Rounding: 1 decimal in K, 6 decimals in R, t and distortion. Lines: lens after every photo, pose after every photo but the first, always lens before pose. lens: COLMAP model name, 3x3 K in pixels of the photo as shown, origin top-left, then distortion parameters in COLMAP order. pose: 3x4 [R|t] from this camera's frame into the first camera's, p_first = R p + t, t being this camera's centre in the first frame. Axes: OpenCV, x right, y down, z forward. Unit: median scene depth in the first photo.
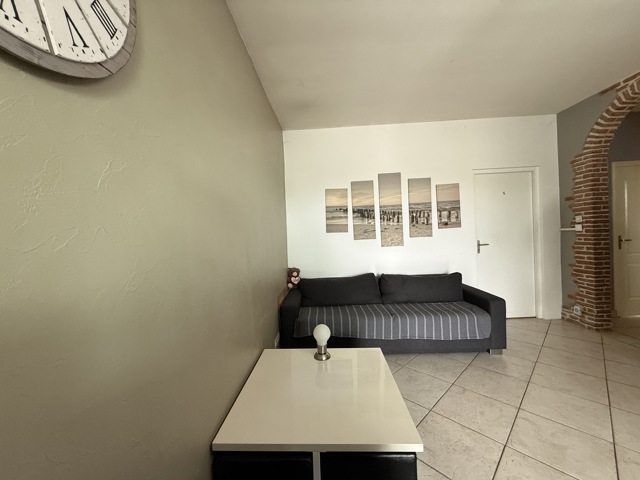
lens RADIAL K [[255.2, 0, 318.7], [0, 255.2, 239.3], [0, 0, 1]] dist [0.000046, 0.000283]
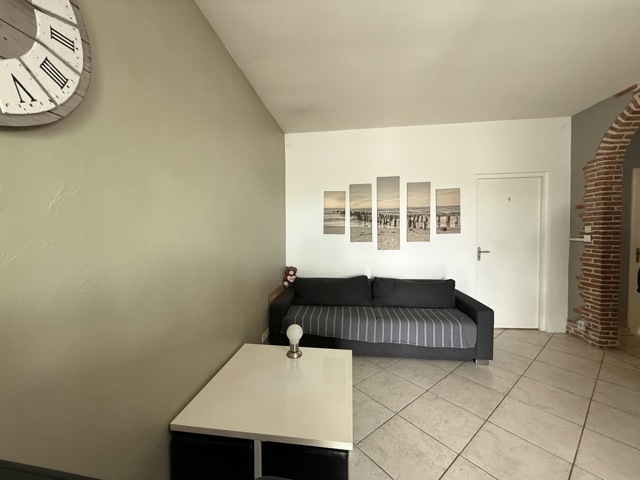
lens RADIAL K [[255.2, 0, 318.7], [0, 255.2, 239.3], [0, 0, 1]] dist [0.000046, 0.000283]
pose [[0.995703, 0.036314, -0.085182, 0.115526], [-0.034772, 0.999205, 0.019506, -0.027543], [0.085822, -0.016461, 0.996174, -0.026642]]
